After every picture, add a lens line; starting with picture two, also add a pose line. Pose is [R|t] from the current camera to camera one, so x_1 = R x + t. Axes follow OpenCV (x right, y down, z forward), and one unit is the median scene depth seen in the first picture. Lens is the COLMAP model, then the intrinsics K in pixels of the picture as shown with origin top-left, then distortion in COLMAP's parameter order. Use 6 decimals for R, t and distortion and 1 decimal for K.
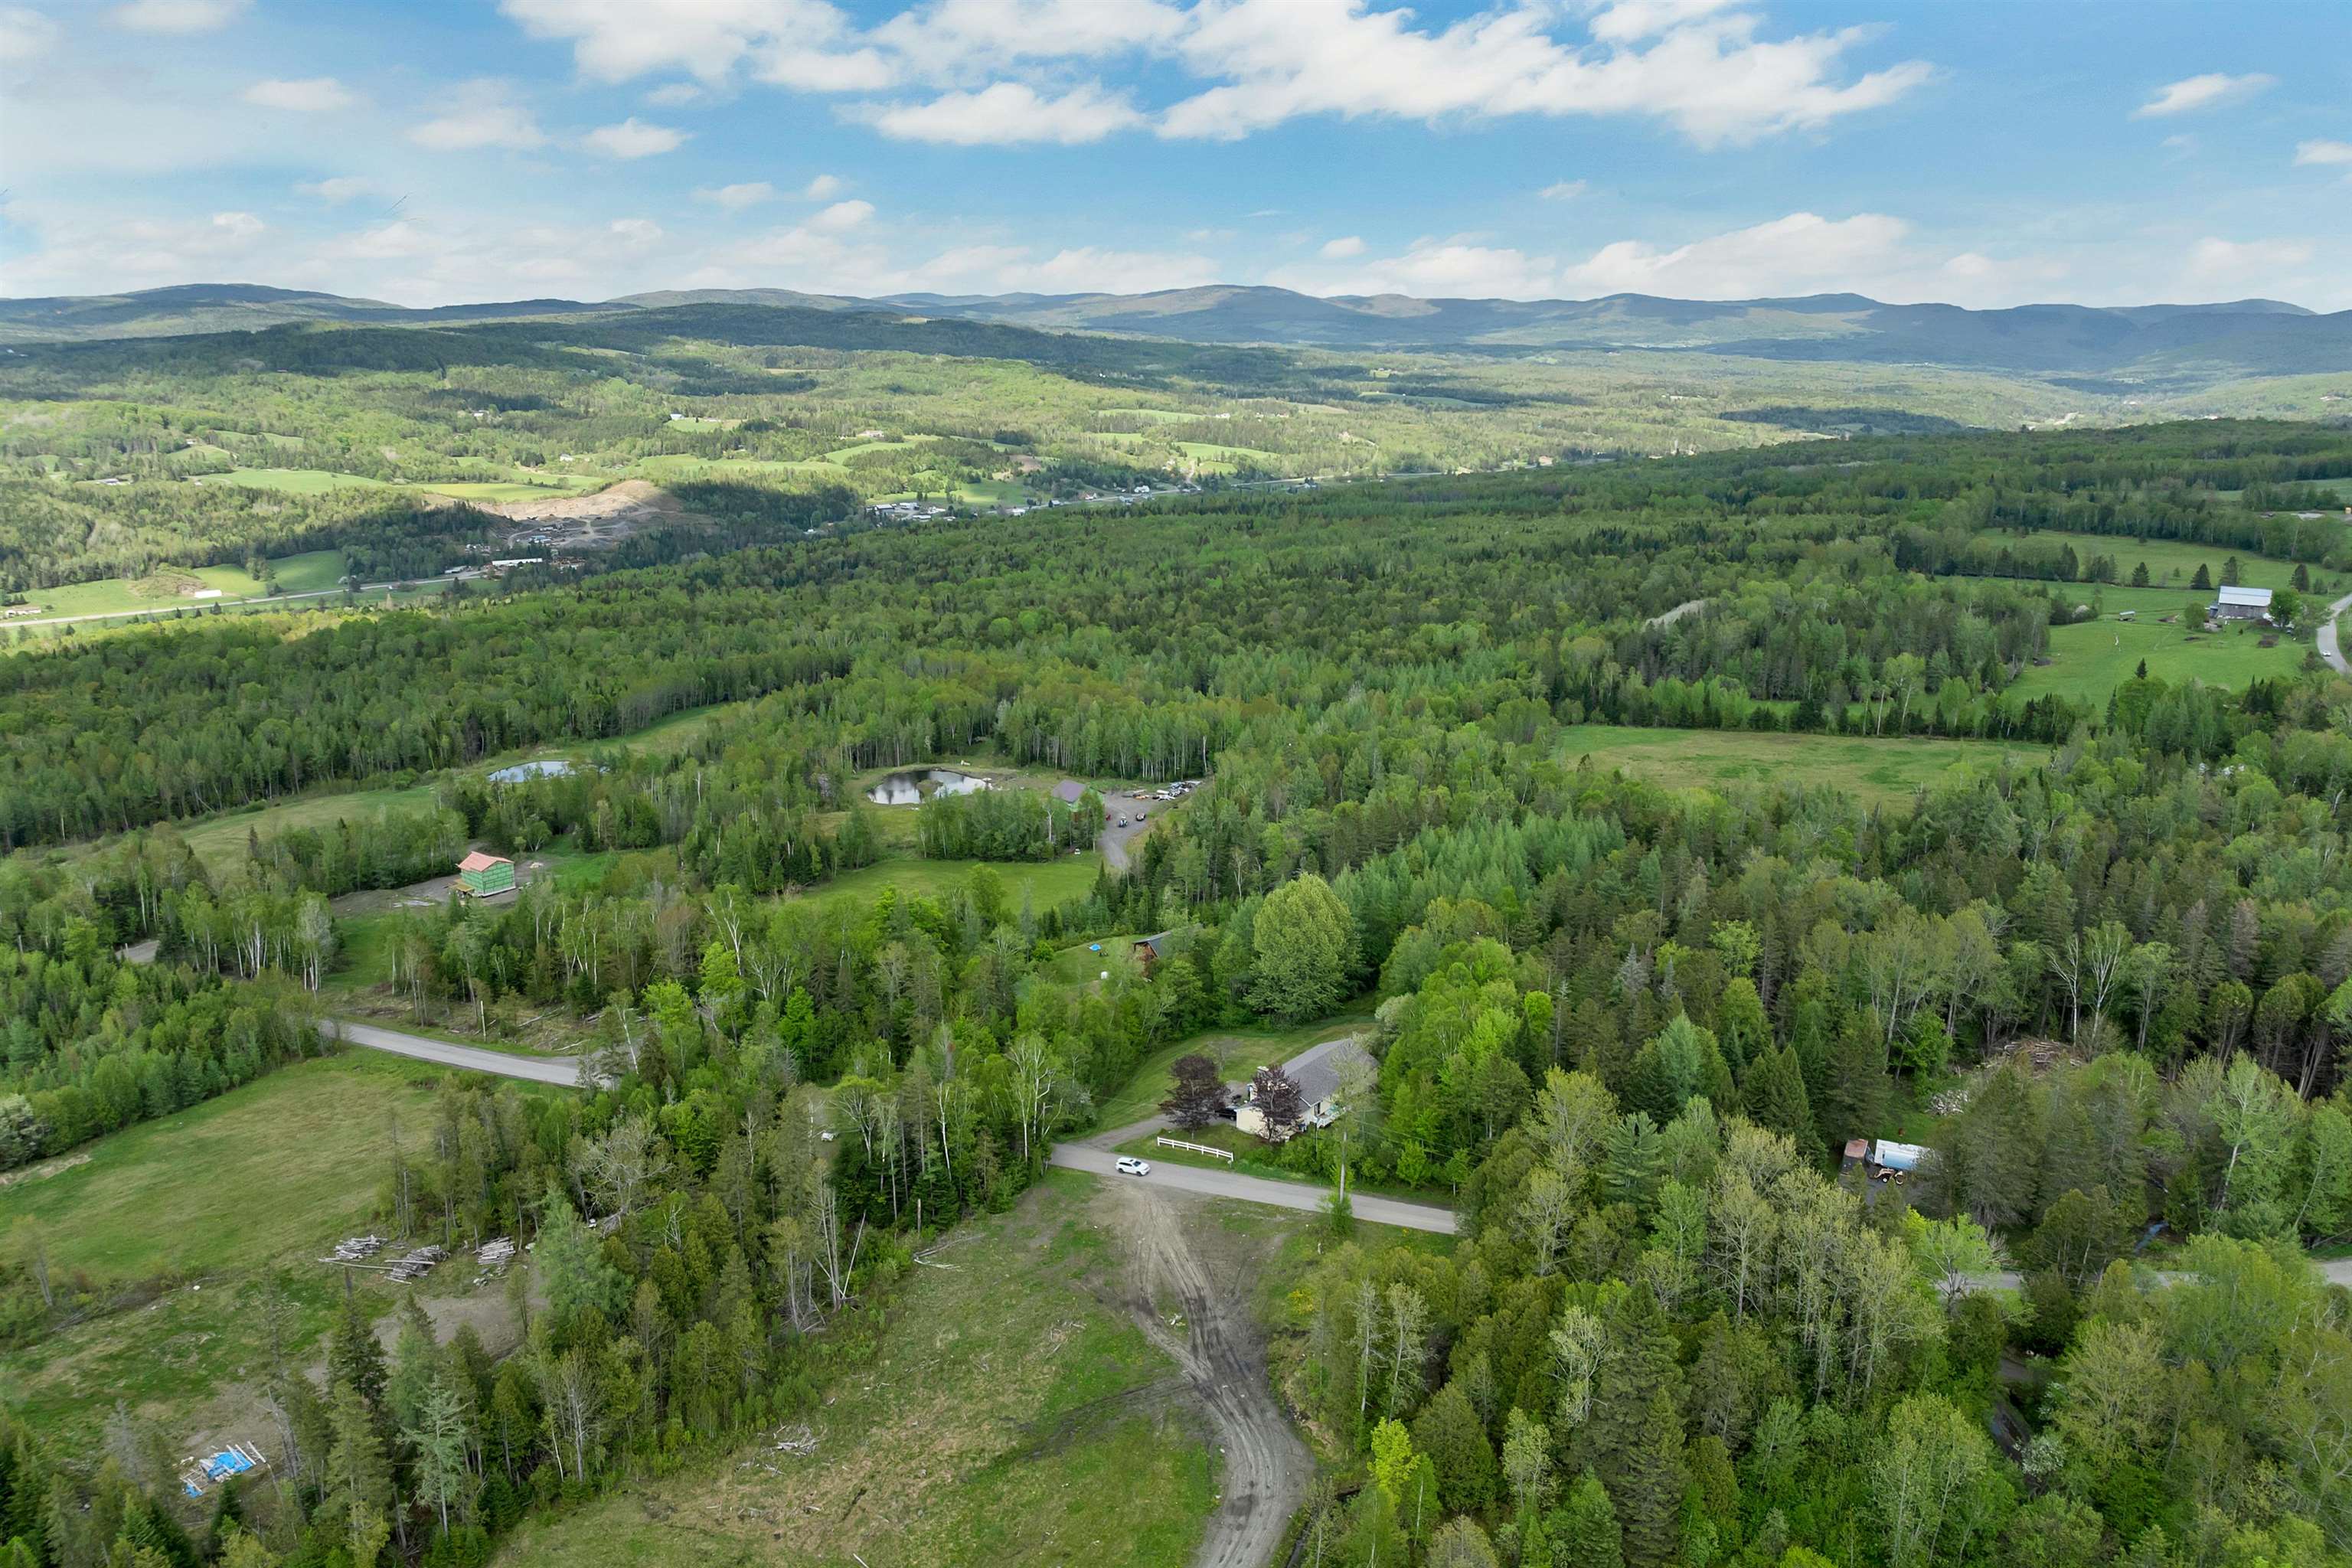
lens RADIAL K [[1687.5, 0, 1198.6], [0, 1687.5, 795.6], [0, 0, 1]] dist [-0.024566, -0.000825]
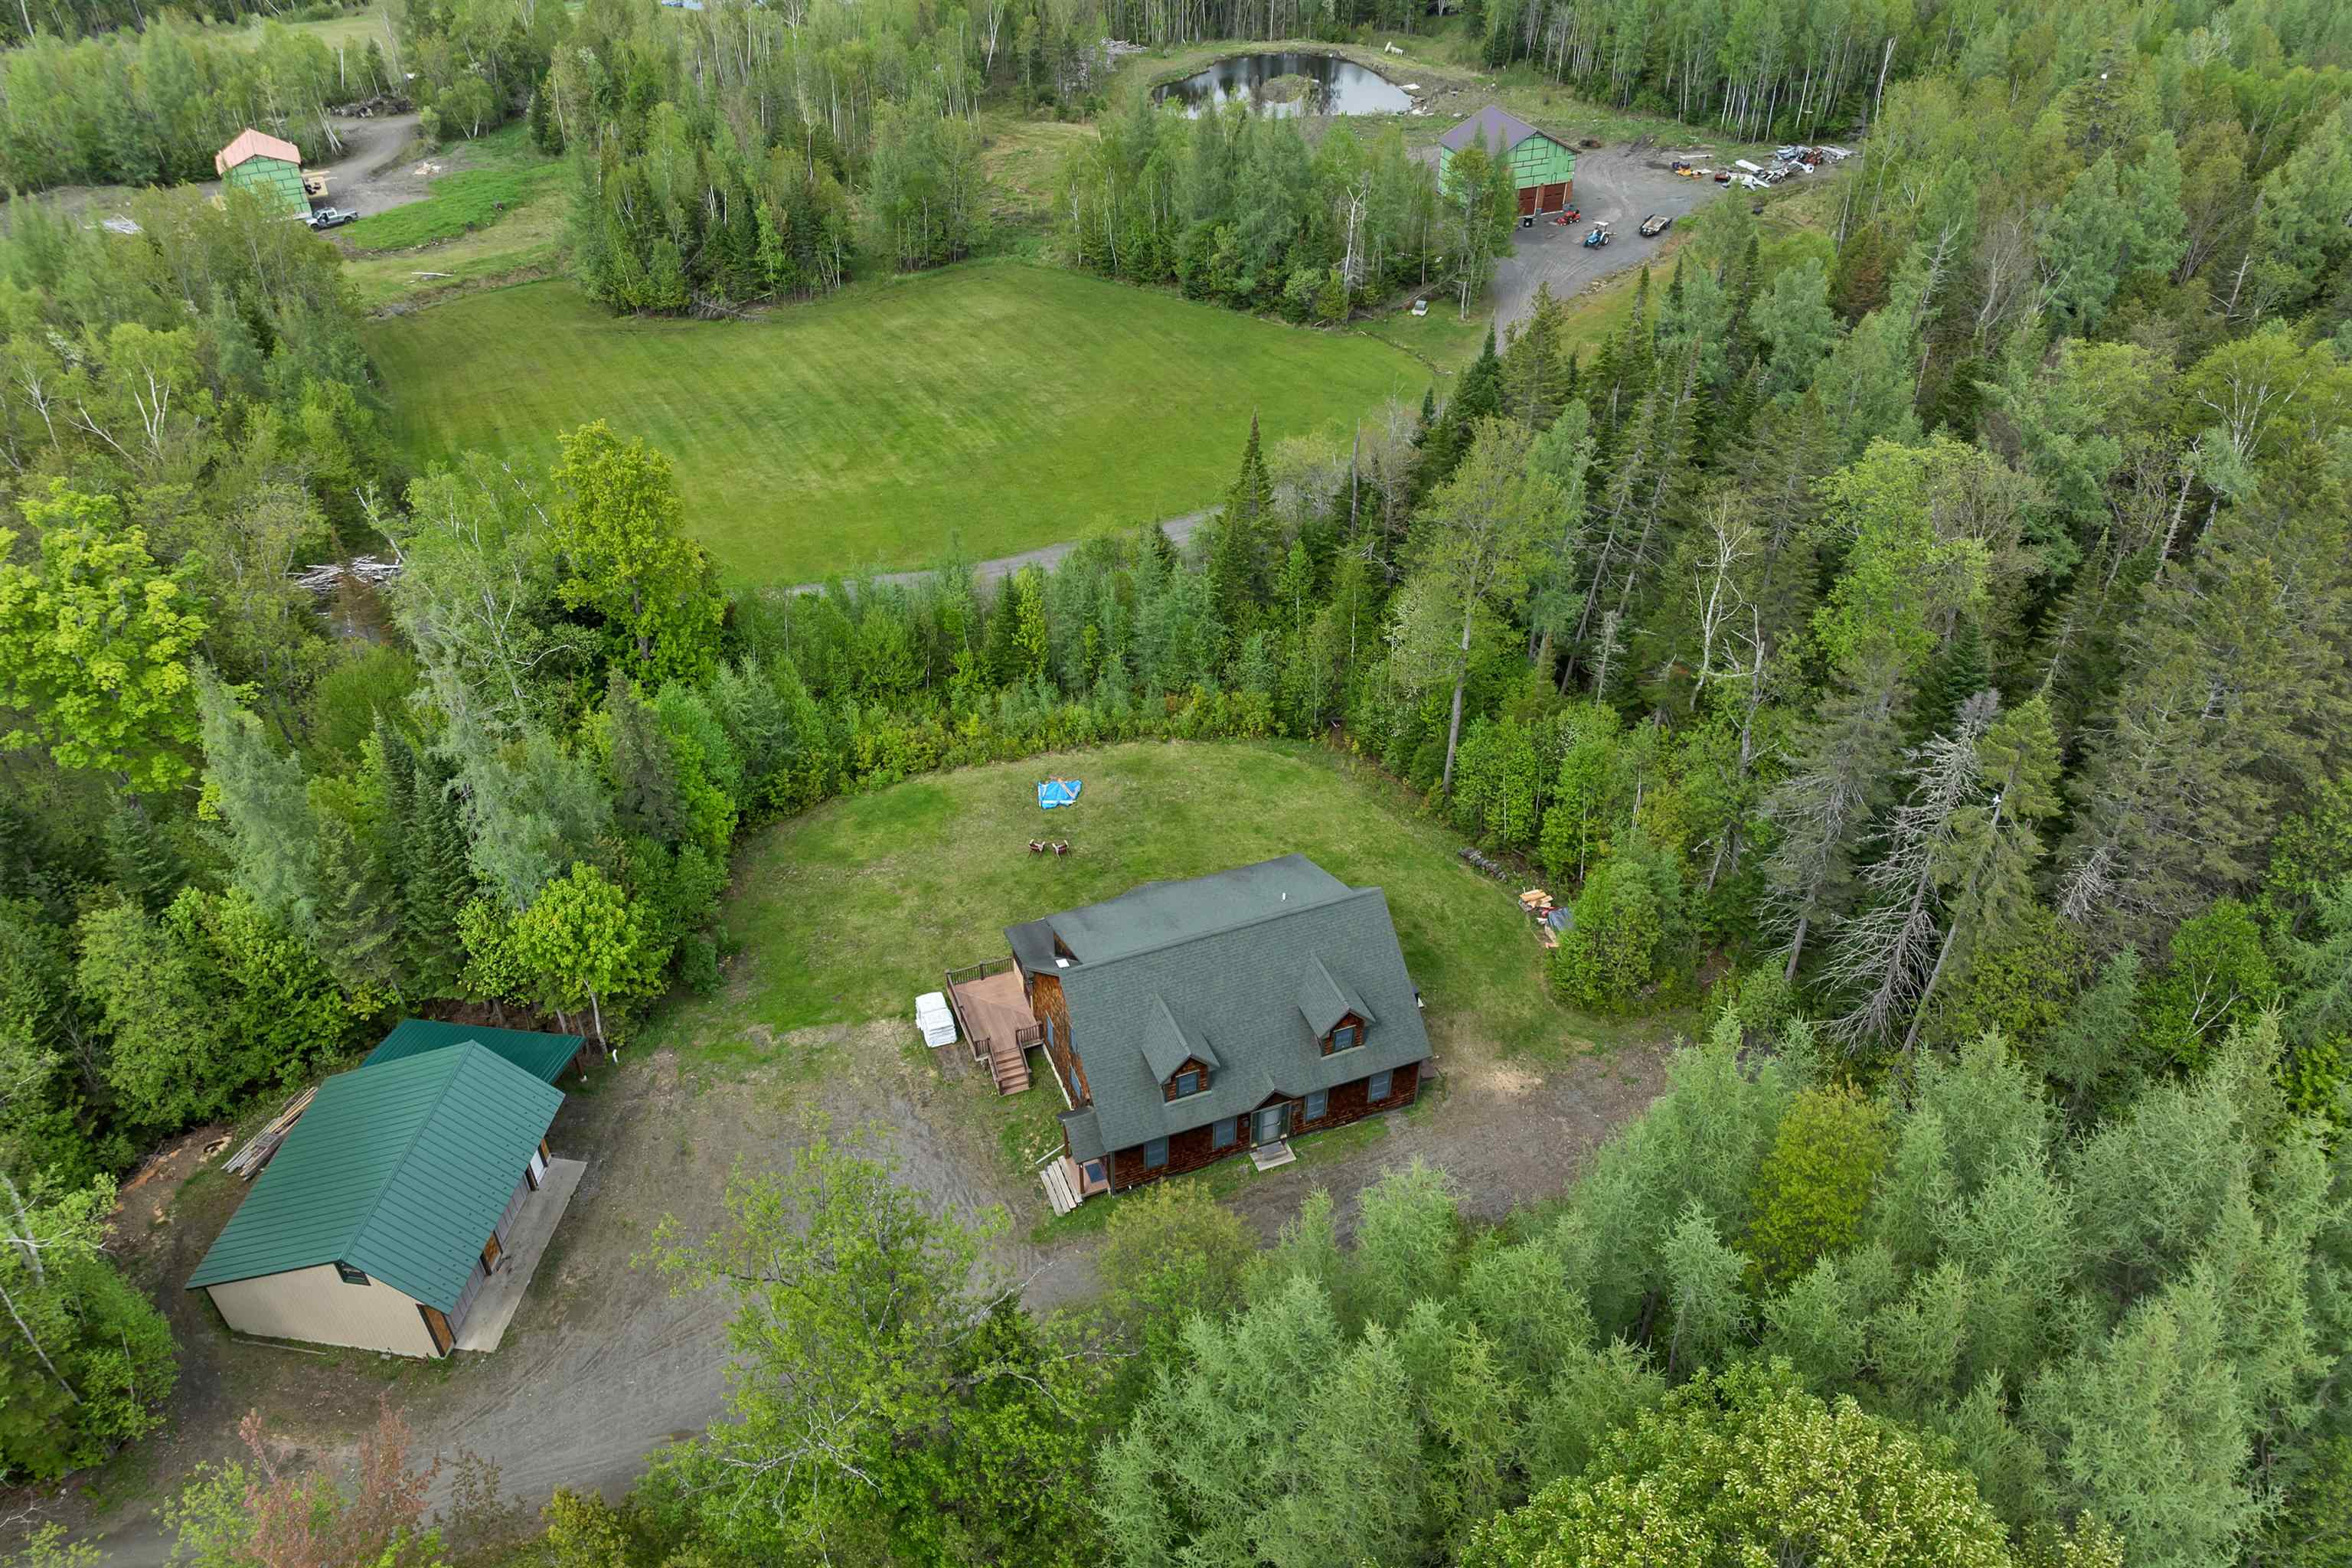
lens RADIAL K [[1687.5, 0, 1198.6], [0, 1687.5, 795.6], [0, 0, 1]] dist [-0.024566, -0.000825]
pose [[0.910669, 0.251833, -0.327507, 0.019129], [-0.107415, 0.909802, 0.400903, -0.007497], [0.398928, -0.329911, 0.855579, 0.325299]]
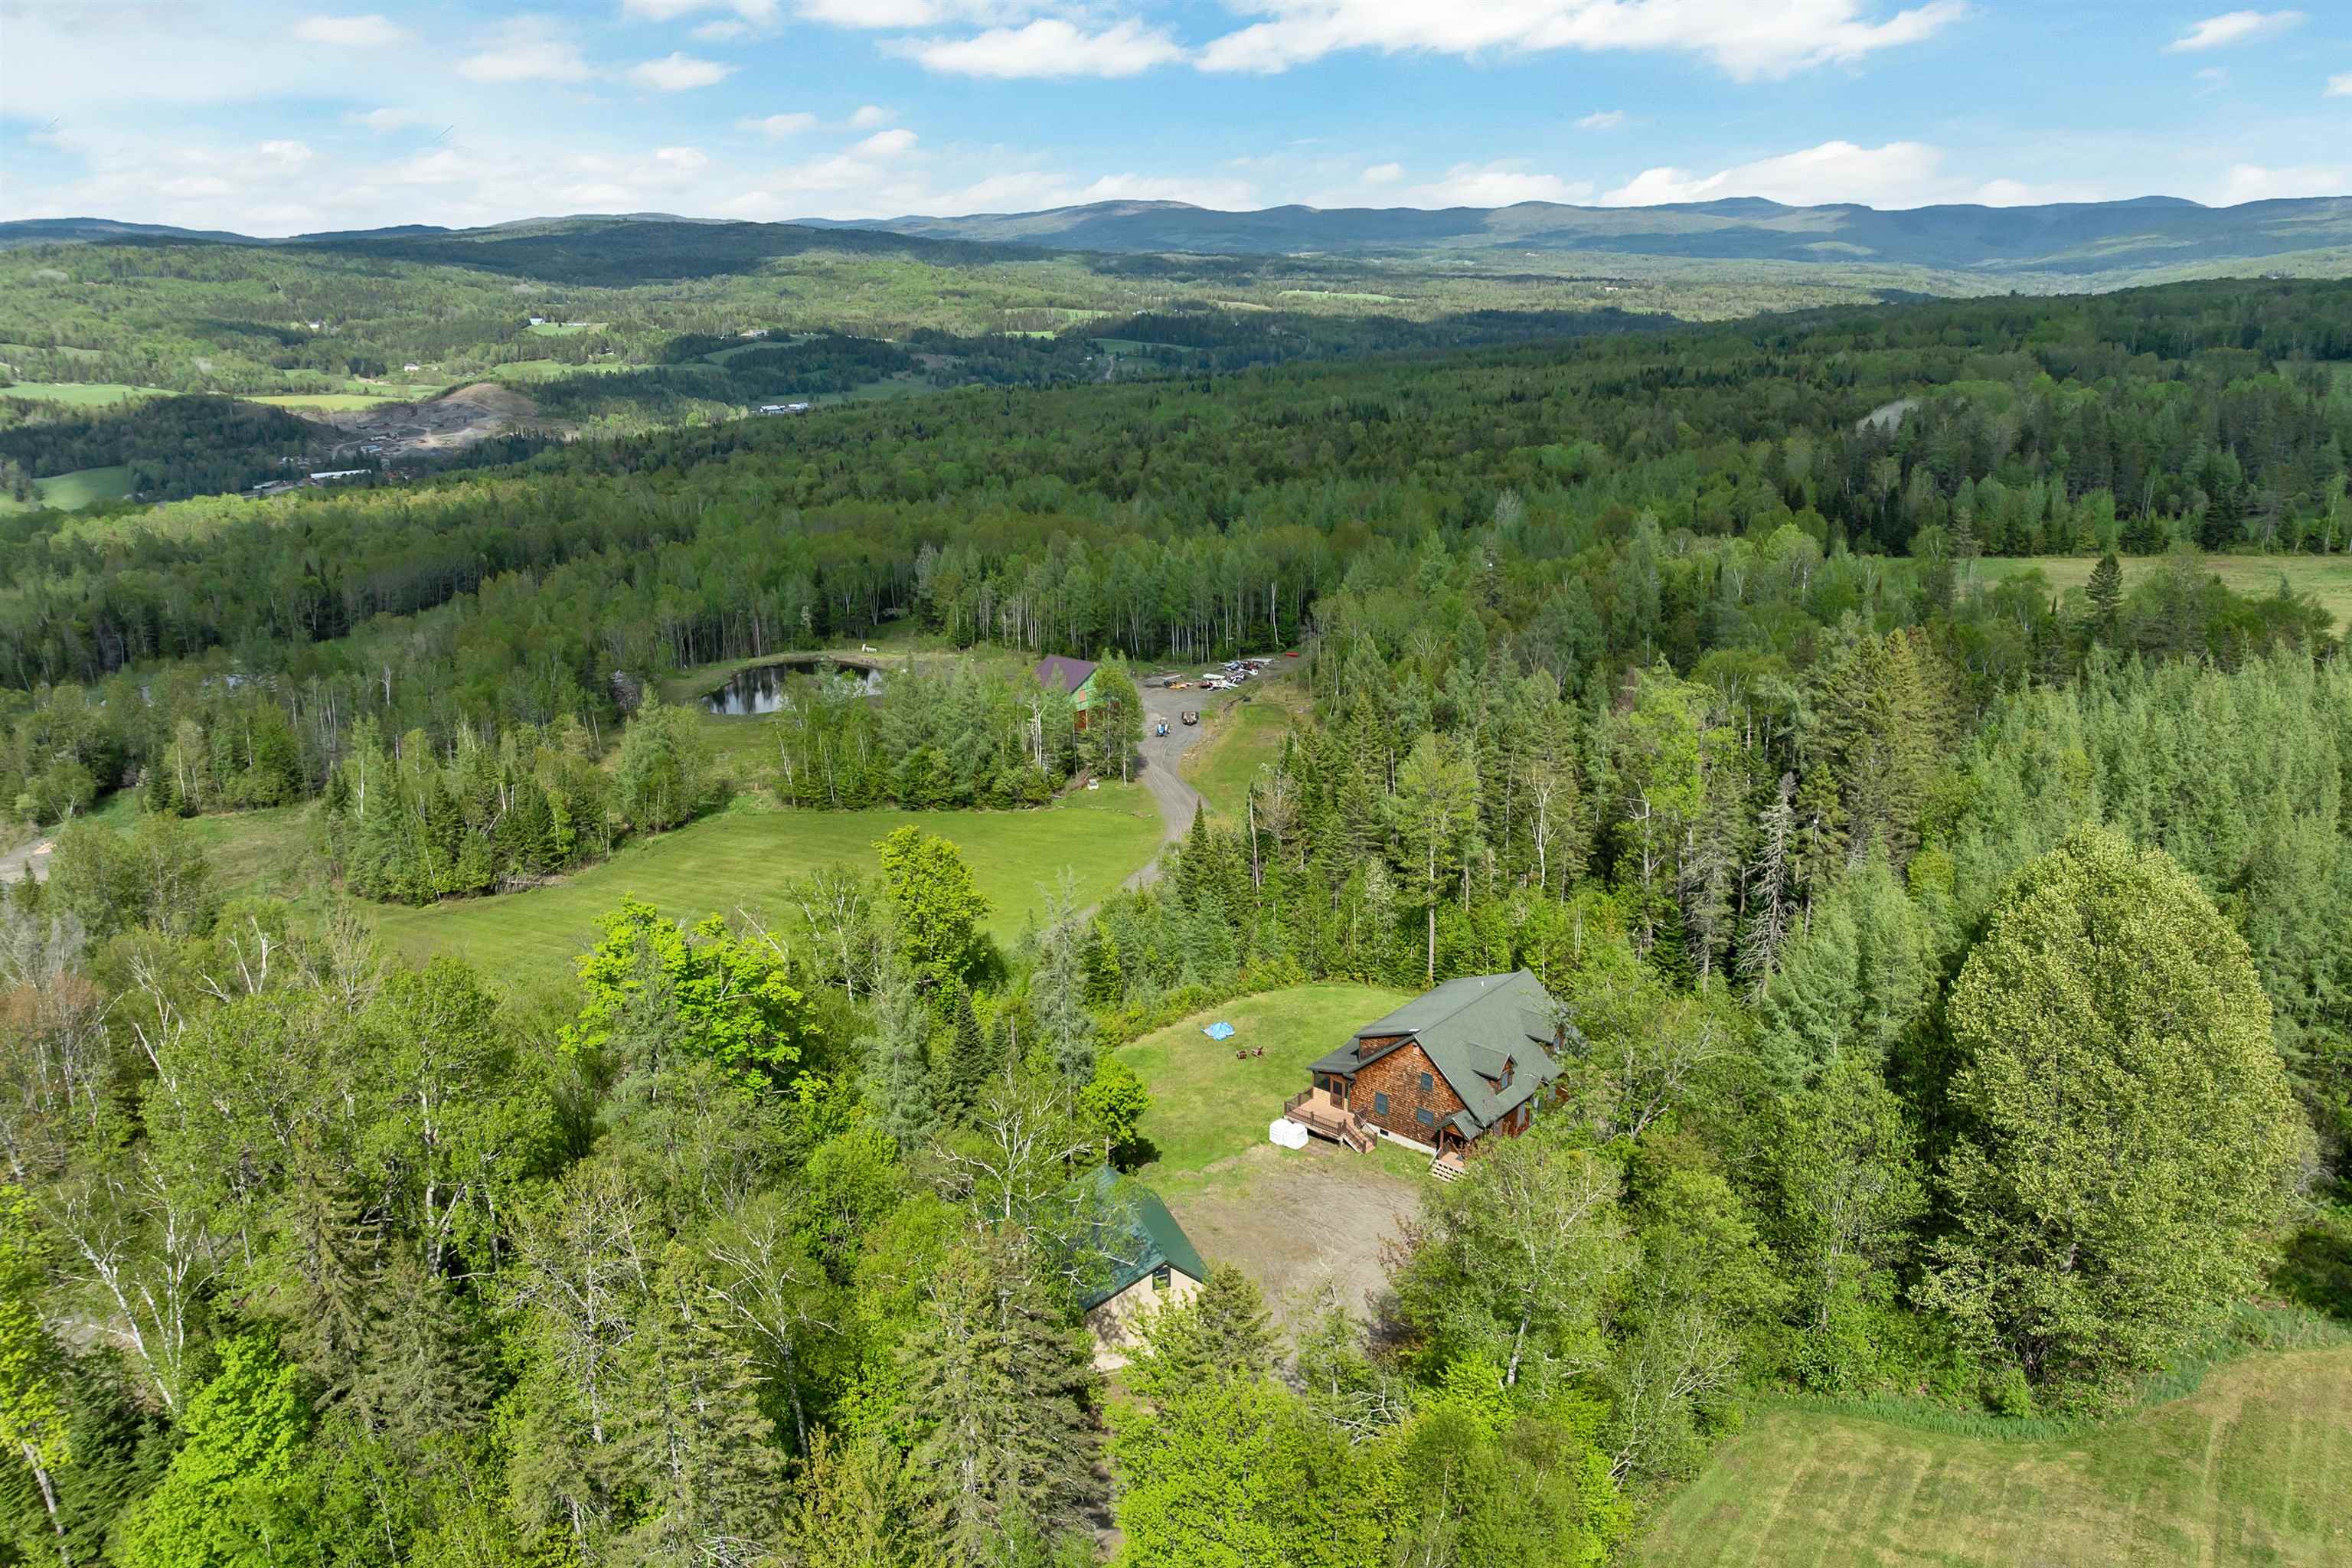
lens RADIAL K [[1687.5, 0, 1198.6], [0, 1687.5, 795.6], [0, 0, 1]] dist [-0.024566, -0.000825]
pose [[0.998116, -0.036208, 0.049526, -0.034480], [0.034110, 0.998511, 0.042566, 0.008480], [-0.050993, -0.040797, 0.997865, 0.257852]]
